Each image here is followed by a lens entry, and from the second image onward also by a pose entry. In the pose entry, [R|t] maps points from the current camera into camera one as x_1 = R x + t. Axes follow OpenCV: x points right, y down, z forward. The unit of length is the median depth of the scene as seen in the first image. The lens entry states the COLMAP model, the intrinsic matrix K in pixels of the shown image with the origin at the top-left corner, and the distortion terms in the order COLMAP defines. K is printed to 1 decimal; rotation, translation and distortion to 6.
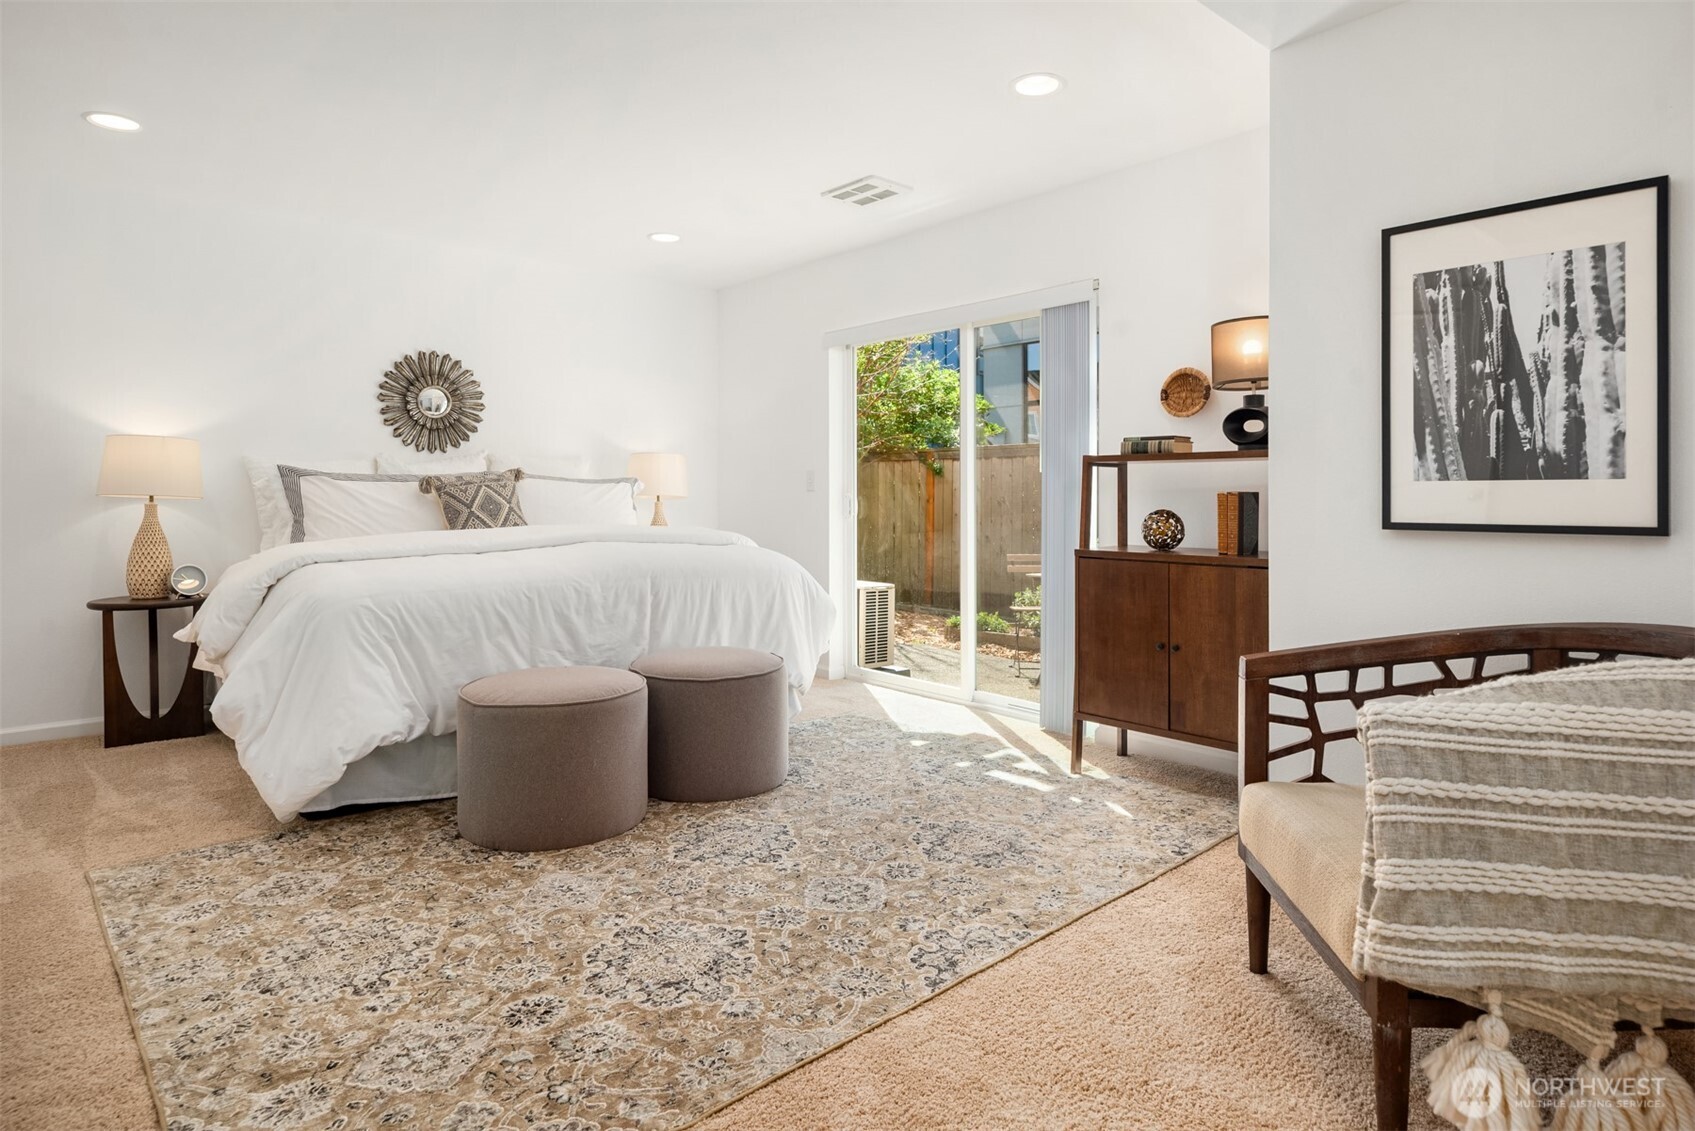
lens RADIAL K [[913.5, 0, 865.4], [0, 913.5, 502.4], [0, 0, 1]] dist [-0.001256, -0.005511]
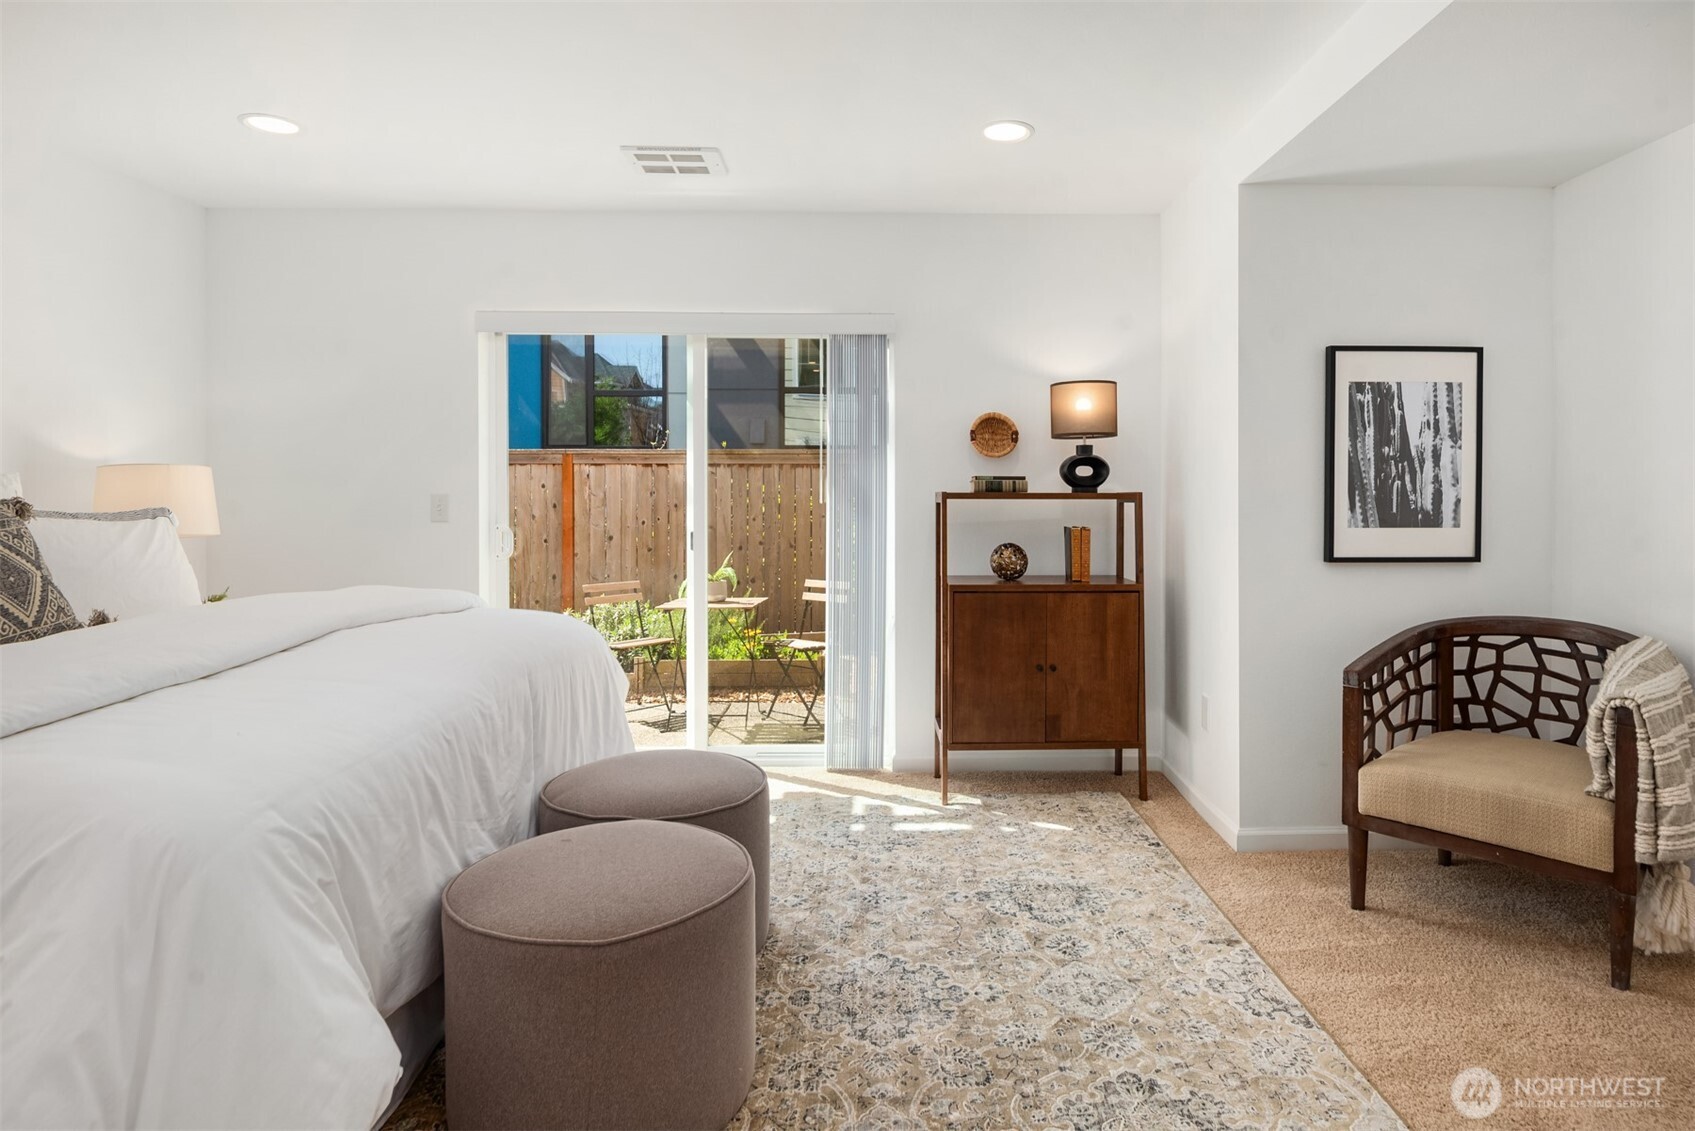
lens RADIAL K [[913.5, 0, 880.4], [0, 913.5, 503.3], [0, 0, 1]] dist [-0.001256, -0.005511]
pose [[0.654195, -0.008062, 0.756283, -0.991245], [0.005138, 0.999967, 0.006215, -0.077800], [-0.756308, -0.000181, 0.654215, 0.655062]]
